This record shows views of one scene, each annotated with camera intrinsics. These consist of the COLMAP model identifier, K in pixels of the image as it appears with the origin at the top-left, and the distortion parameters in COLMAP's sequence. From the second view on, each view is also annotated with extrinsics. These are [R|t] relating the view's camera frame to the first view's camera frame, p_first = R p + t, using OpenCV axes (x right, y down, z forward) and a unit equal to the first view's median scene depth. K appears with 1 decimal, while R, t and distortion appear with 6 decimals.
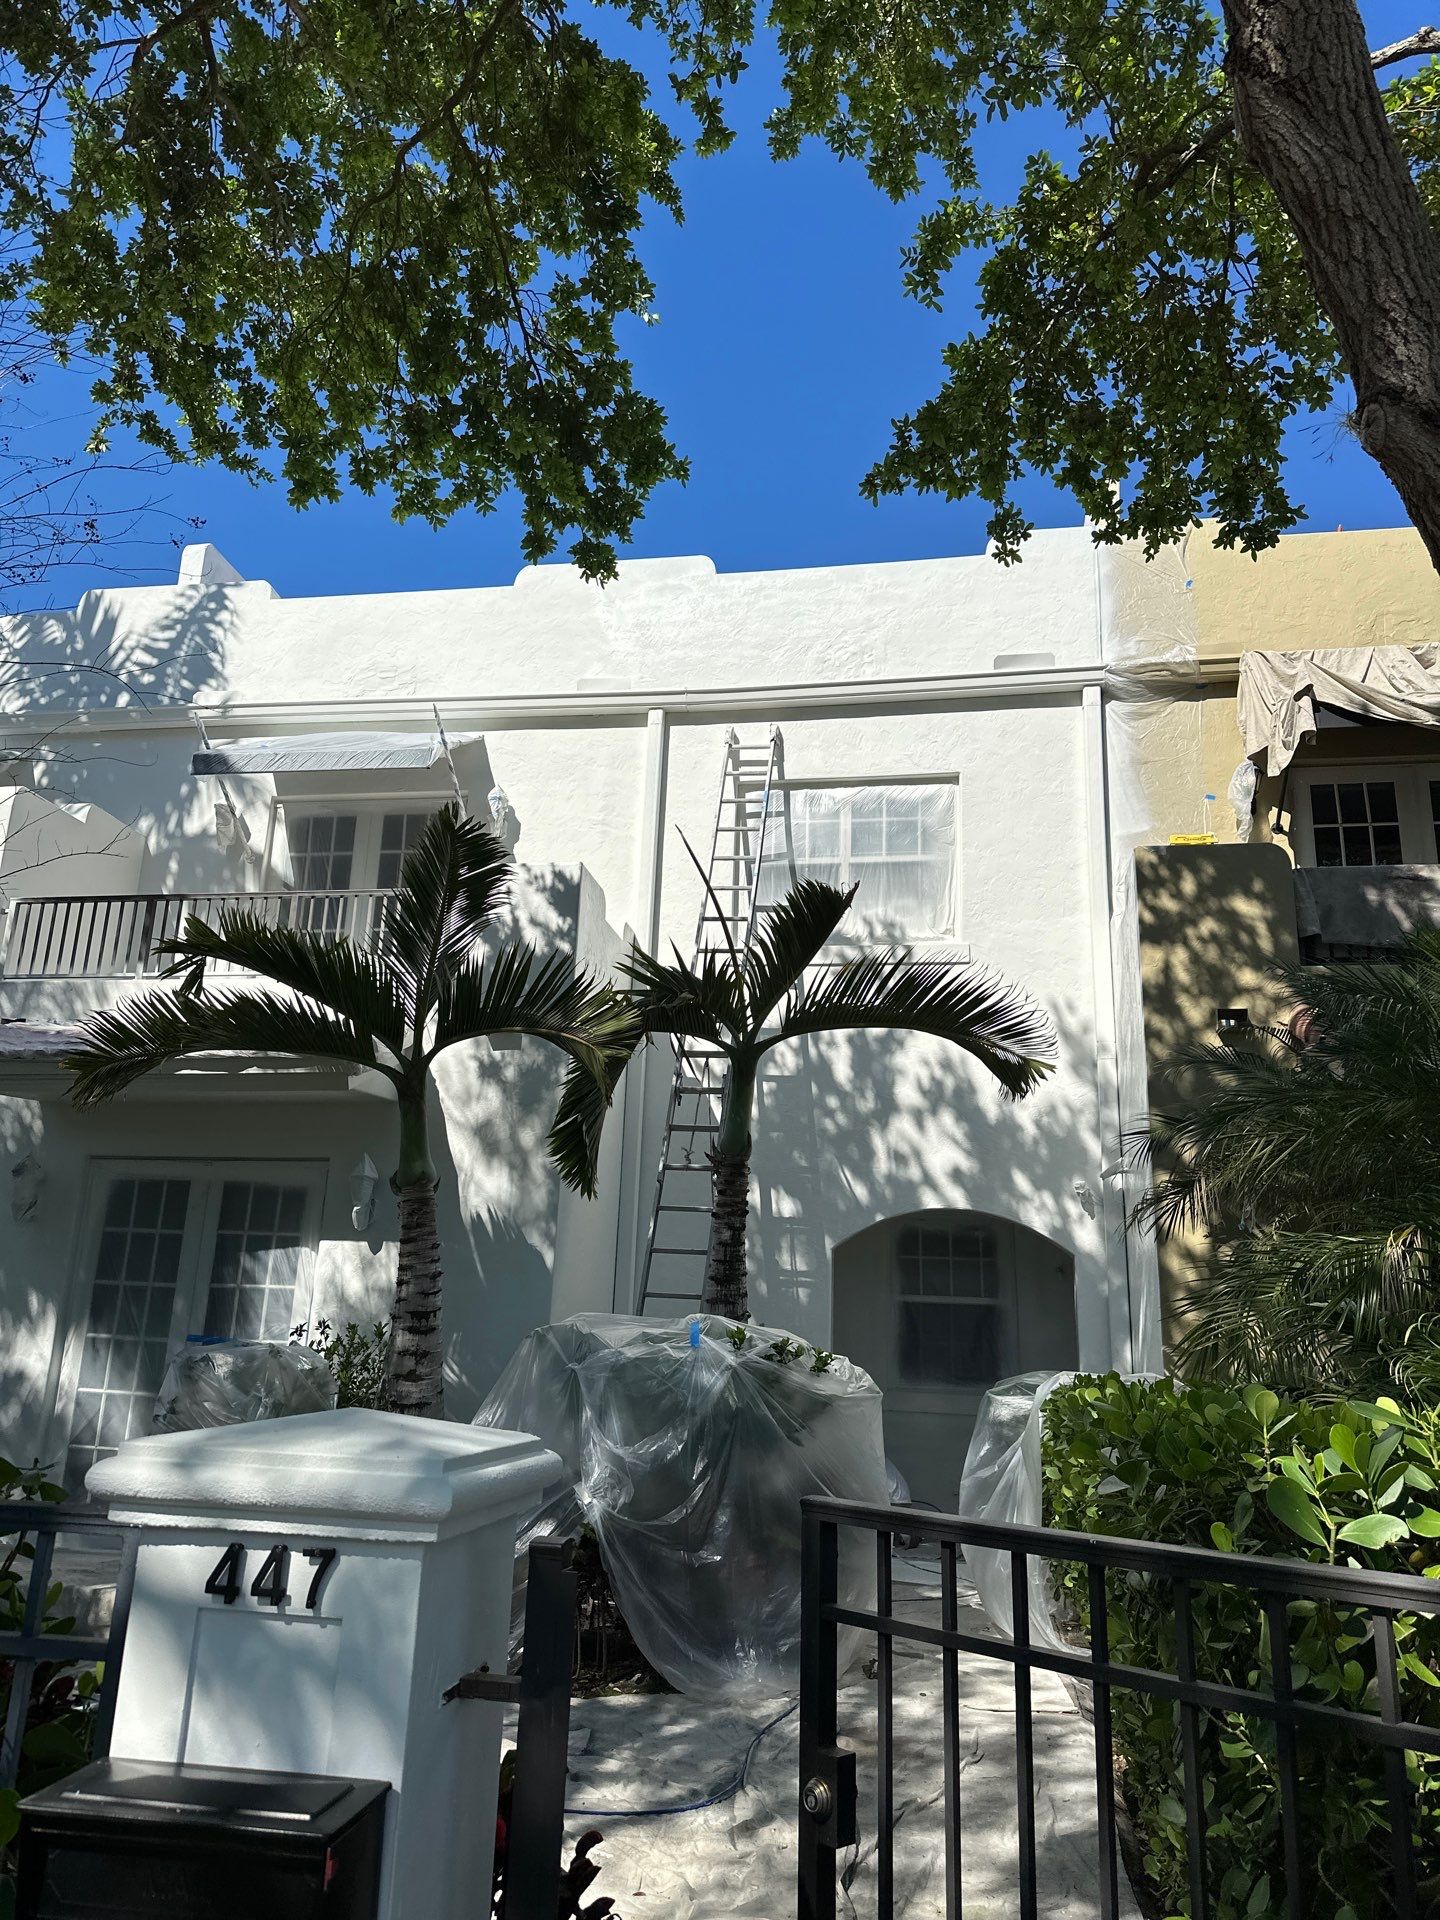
lens RADIAL K [[1290.5, 0, 720.9], [0, 1290.5, 957.3], [0, 0, 1]] dist [0.007548, -0.009879]
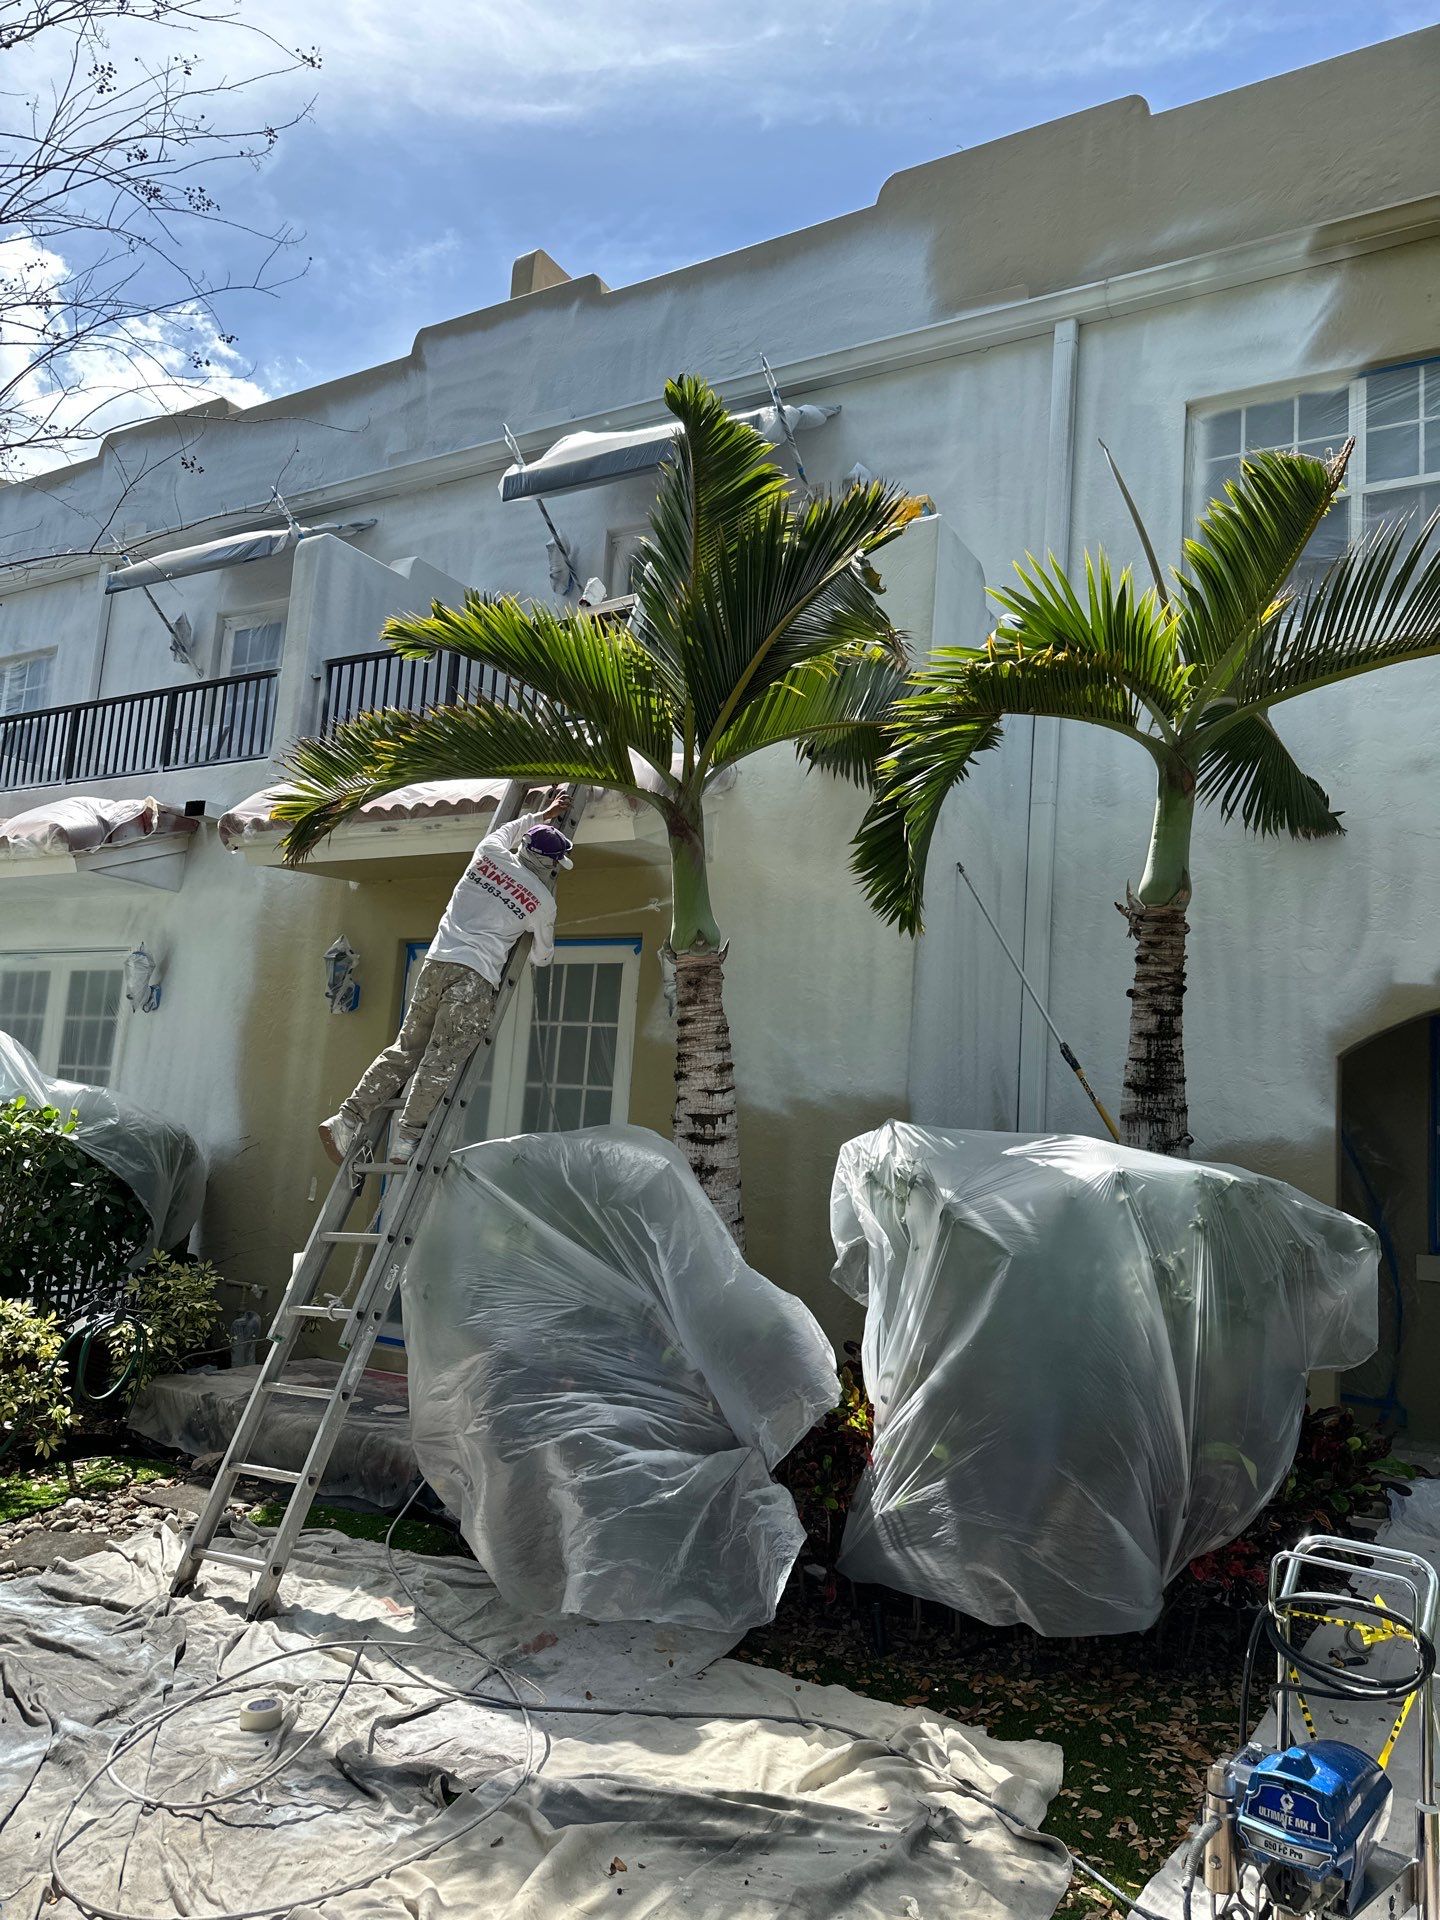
lens RADIAL K [[1290.5, 0, 715.0], [0, 1290.5, 964.6], [0, 0, 1]] dist [0.007548, -0.009879]
pose [[0.935180, -0.005601, -0.354127, 0.030227], [0.056838, 0.989289, 0.134452, 0.082296], [0.349581, -0.145865, 0.925482, 0.304580]]
